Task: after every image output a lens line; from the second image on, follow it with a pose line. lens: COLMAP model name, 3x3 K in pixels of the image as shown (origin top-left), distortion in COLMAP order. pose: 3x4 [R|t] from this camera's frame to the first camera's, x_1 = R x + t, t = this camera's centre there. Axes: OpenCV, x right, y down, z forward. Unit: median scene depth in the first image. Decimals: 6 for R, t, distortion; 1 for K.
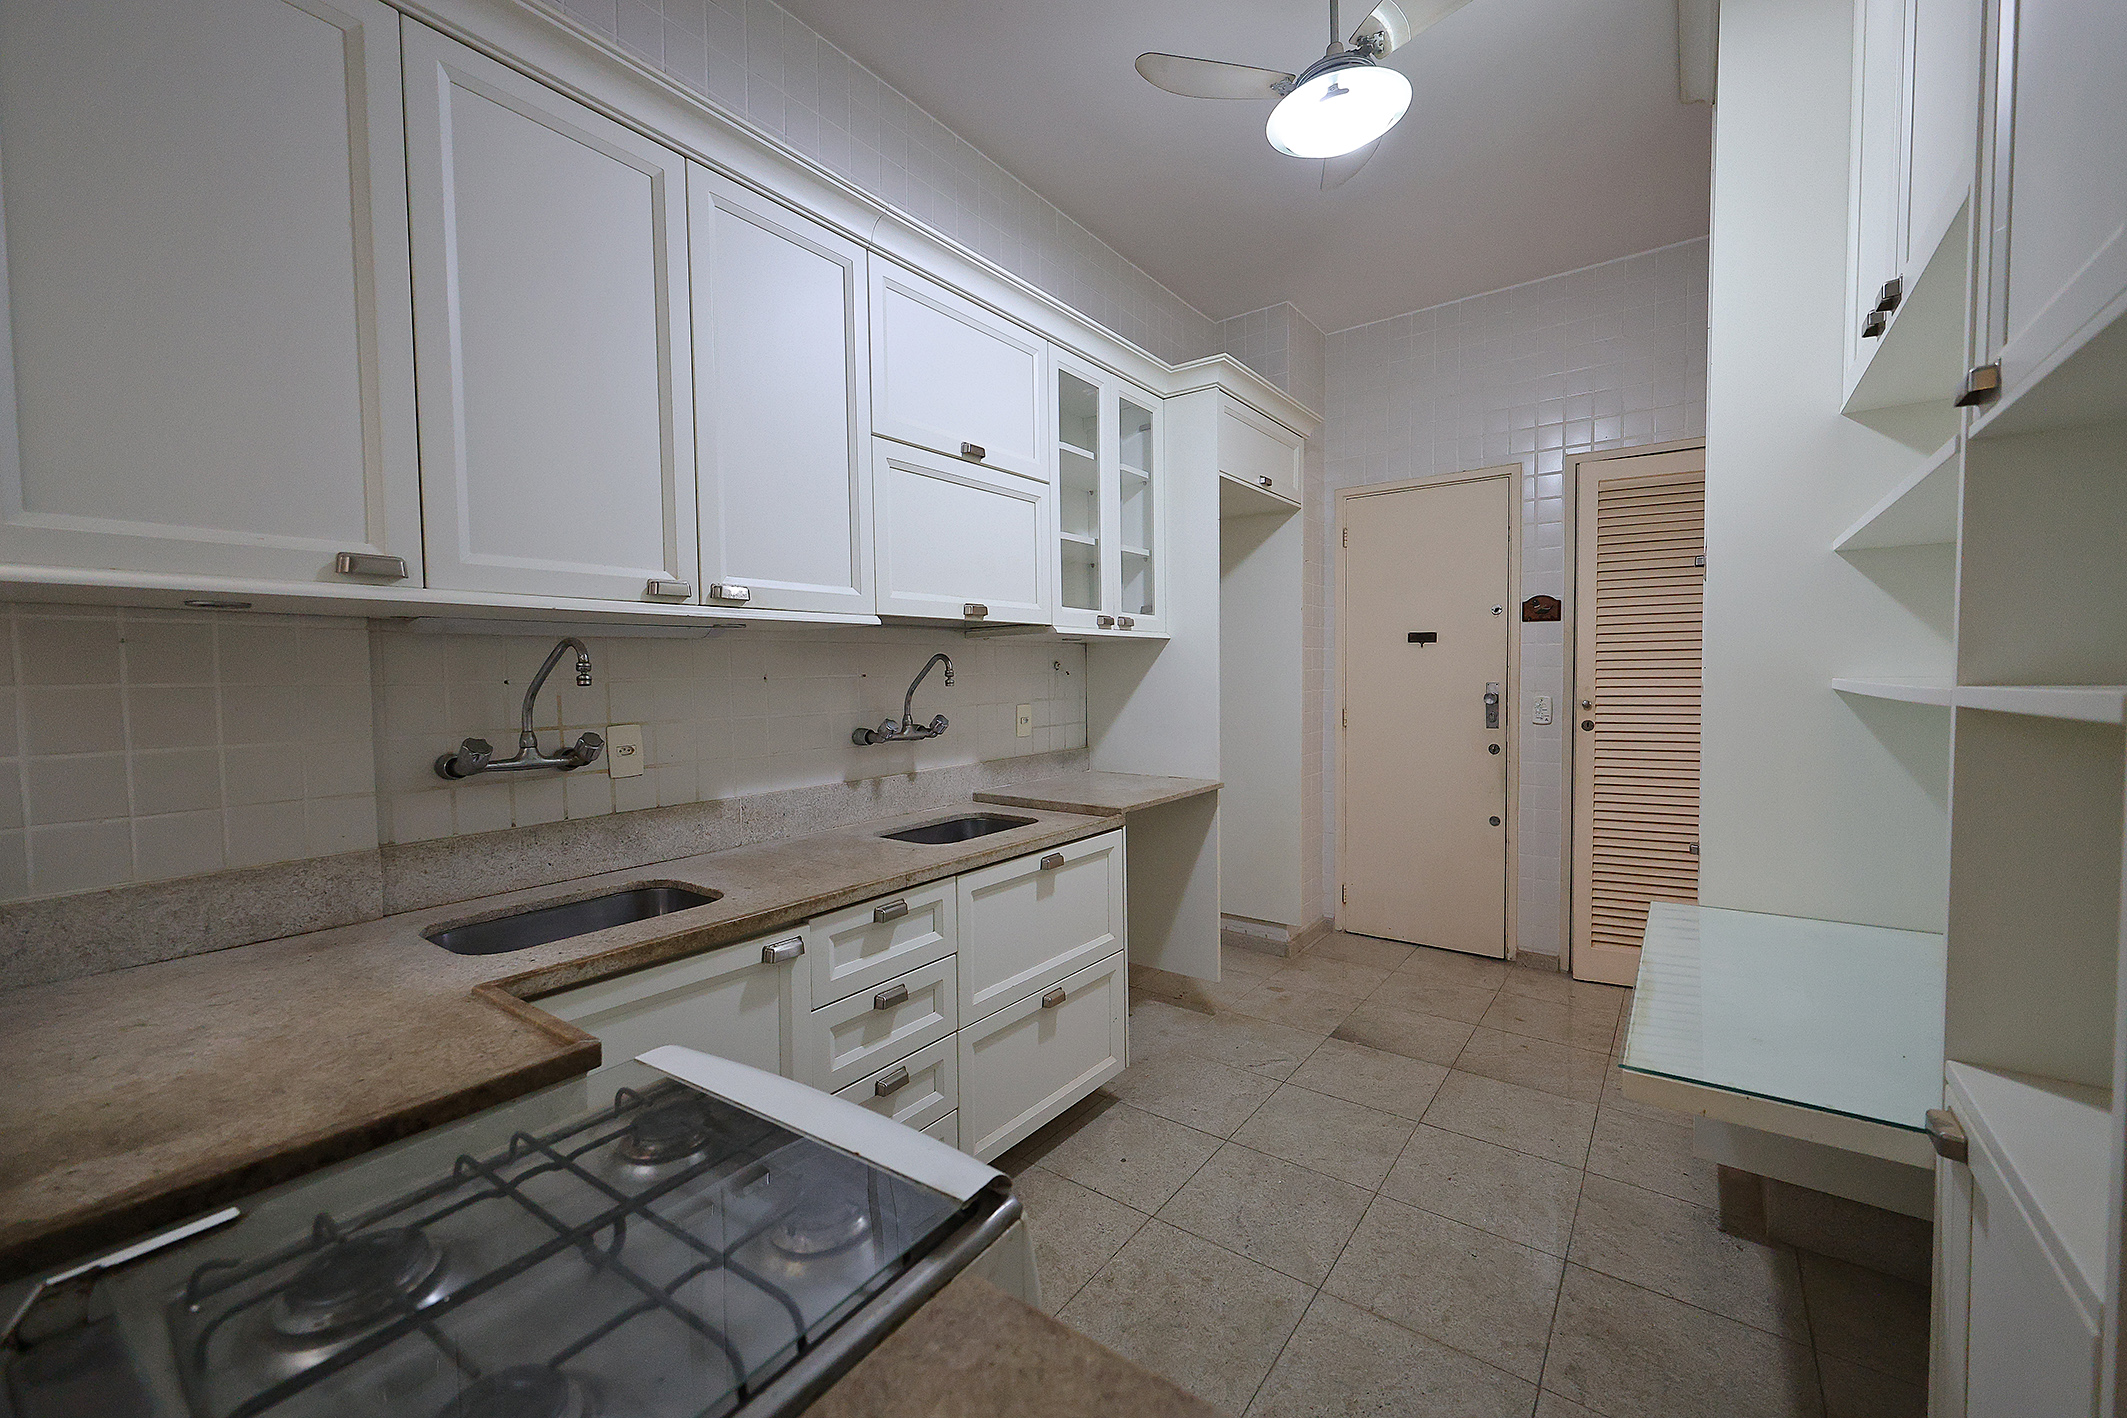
lens RADIAL K [[840.1, 0, 1061.5], [0, 840.1, 705.3], [0, 0, 1]] dist [0.004577, -0.000370]
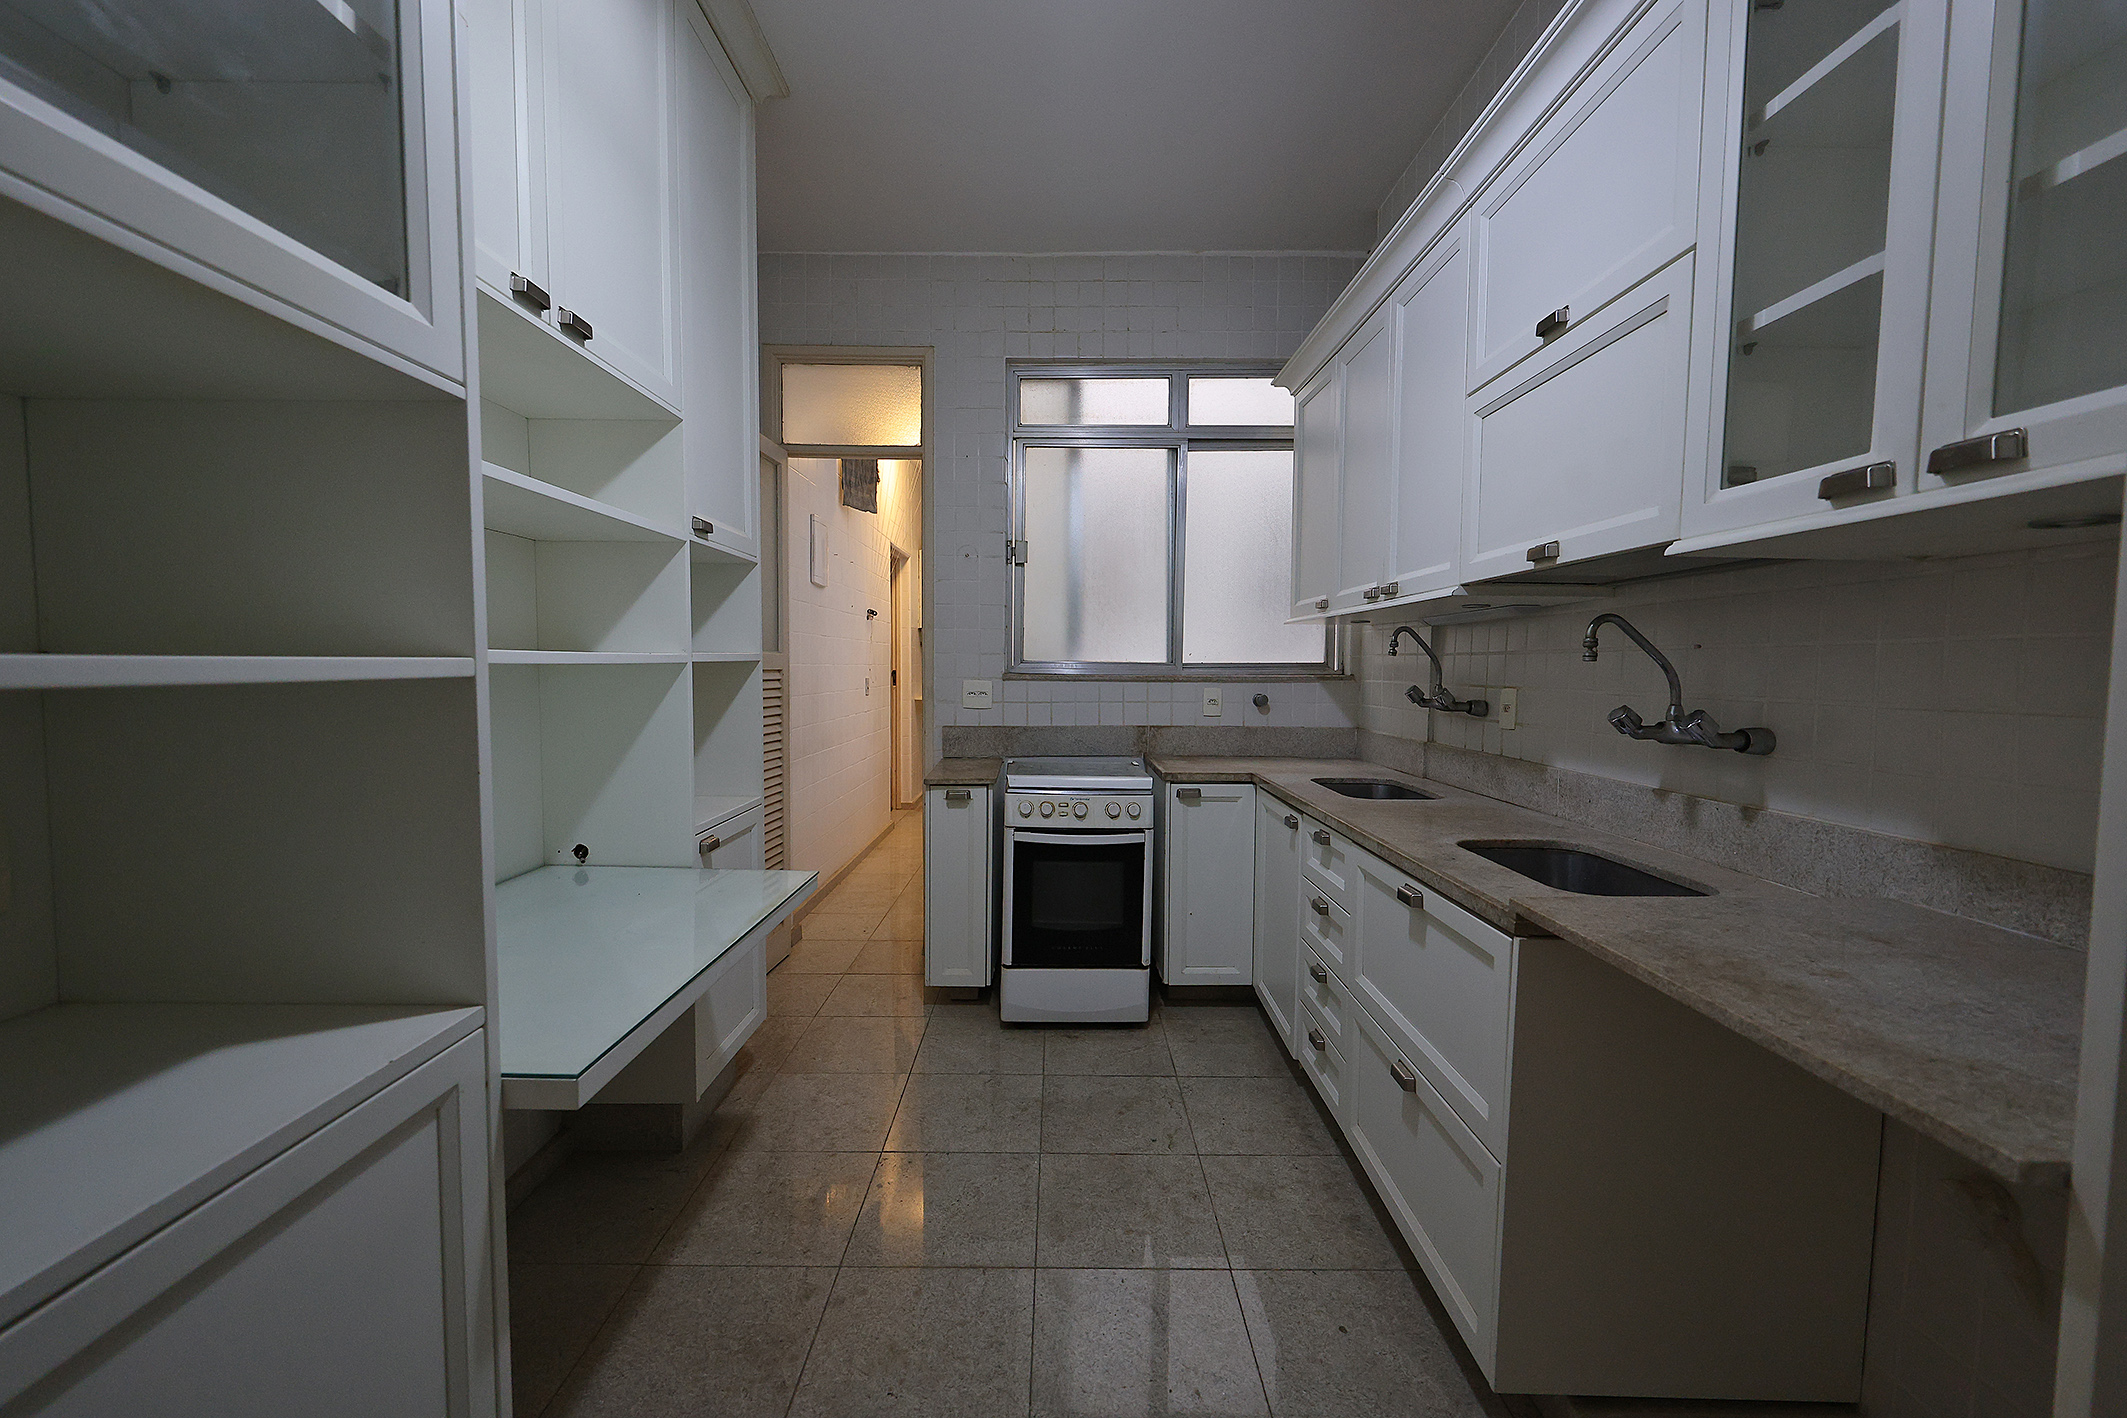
lens RADIAL K [[840.1, 0, 1061.5], [0, 840.1, 705.3], [0, 0, 1]] dist [0.004577, -0.000370]
pose [[-0.798715, 0.034524, -0.600718, 0.648470], [-0.022636, 0.995922, 0.087334, -0.038103], [0.601283, 0.083353, -0.794676, 1.331403]]
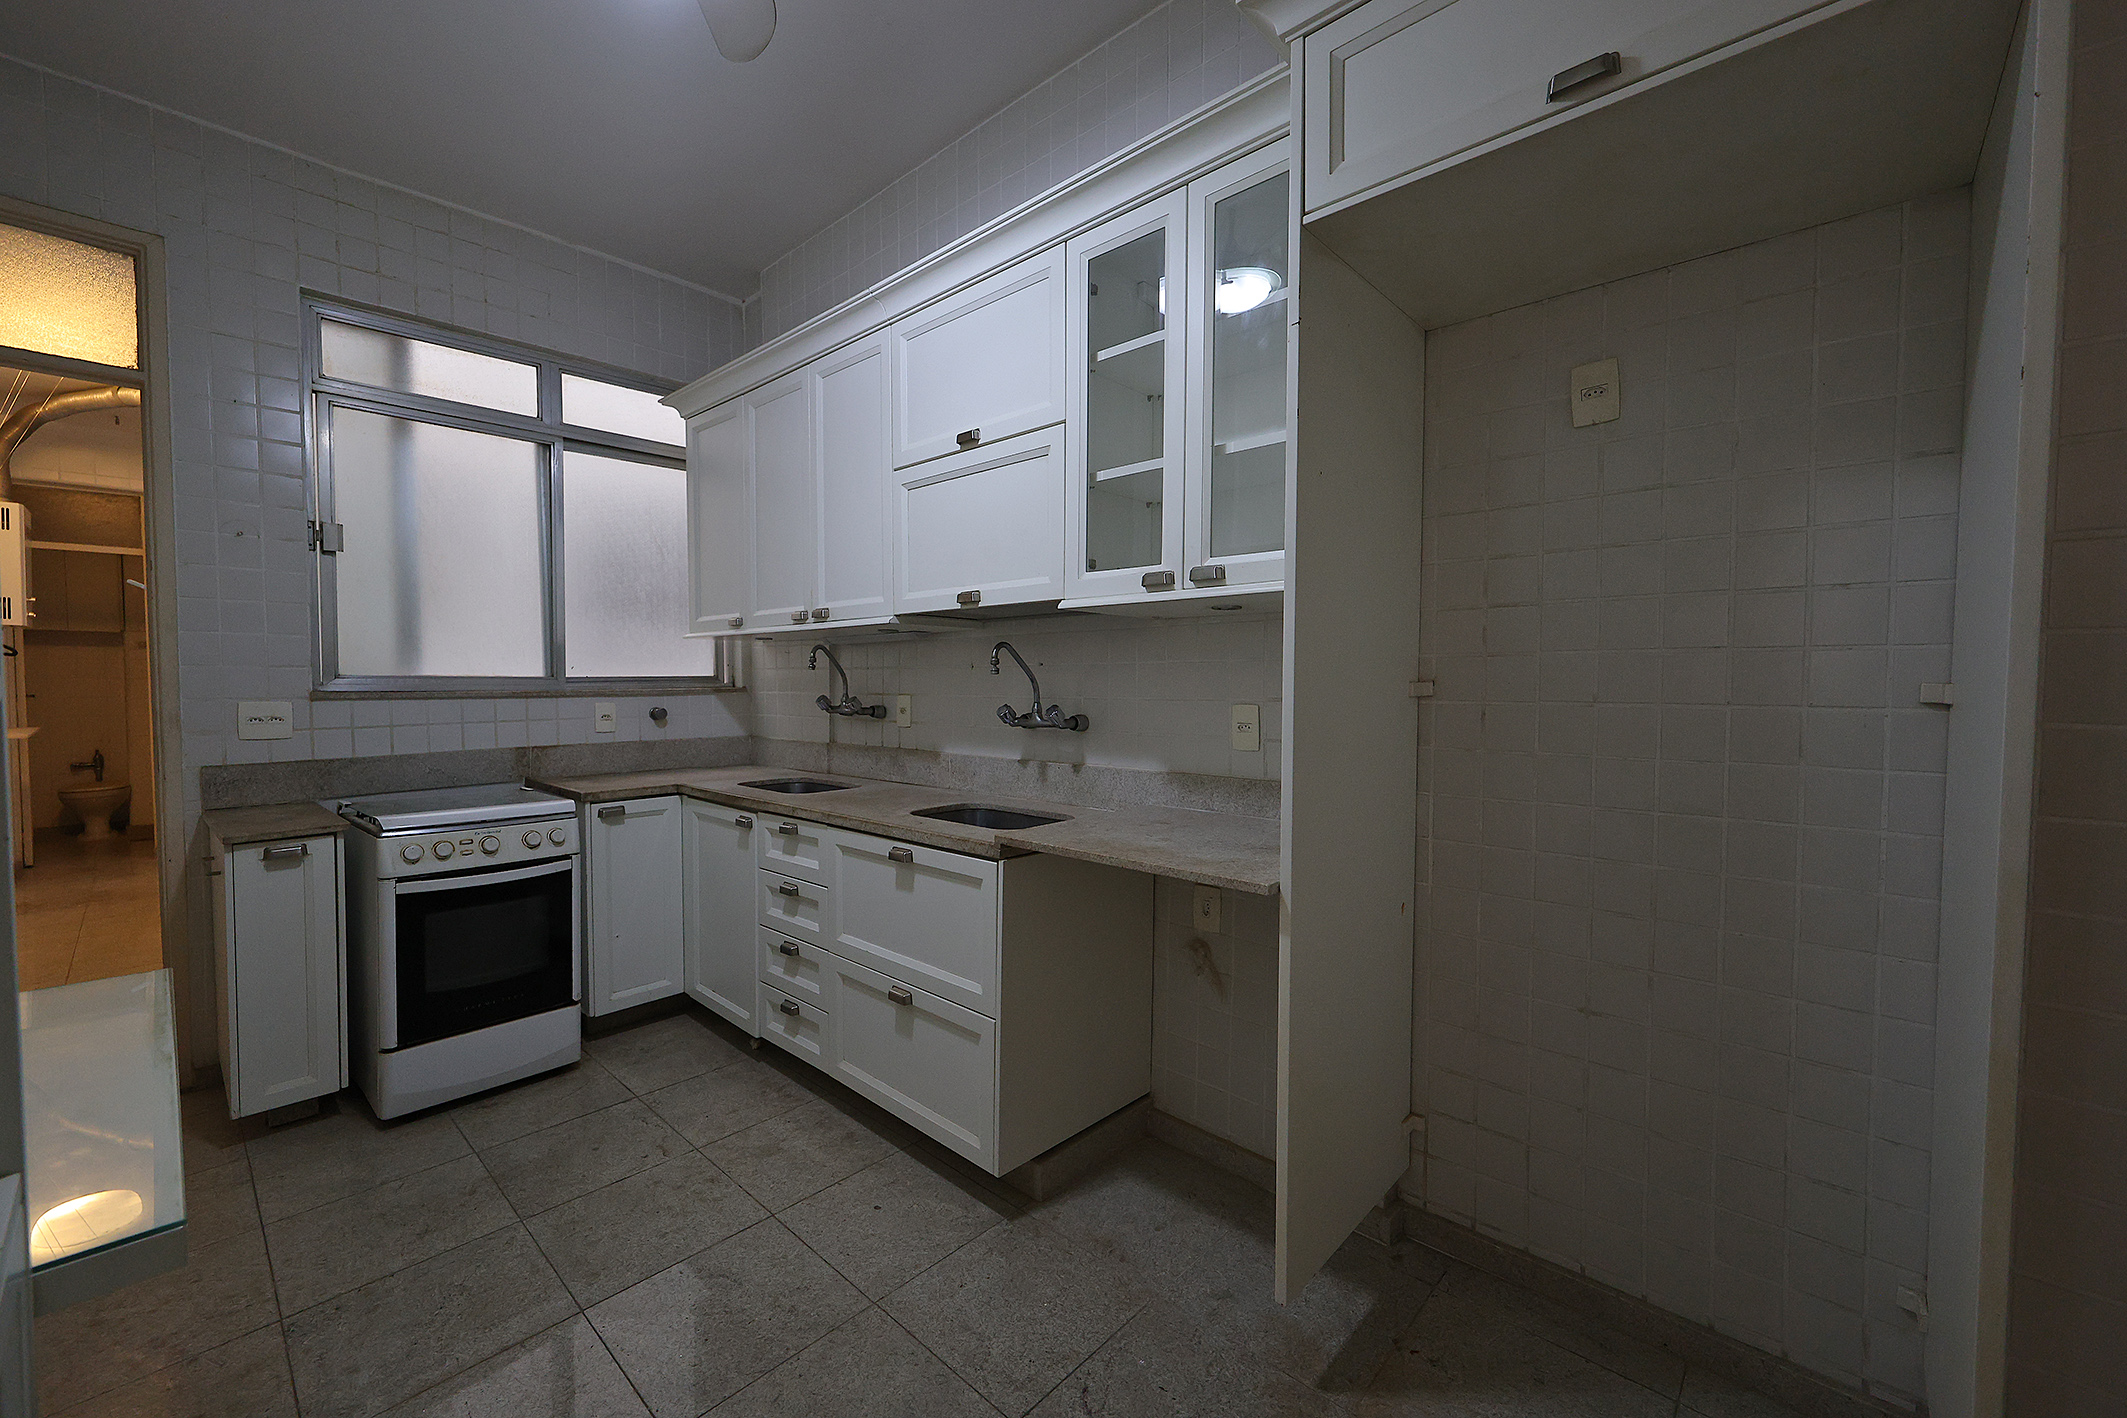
lens RADIAL K [[840.1, 0, 1061.5], [0, 840.1, 705.3], [0, 0, 1]] dist [0.004577, -0.000370]
pose [[-0.103247, 0.042561, -0.993745, 0.883580], [-0.037442, 0.998210, 0.046642, -0.036152], [0.993951, 0.042024, -0.101468, 1.219178]]
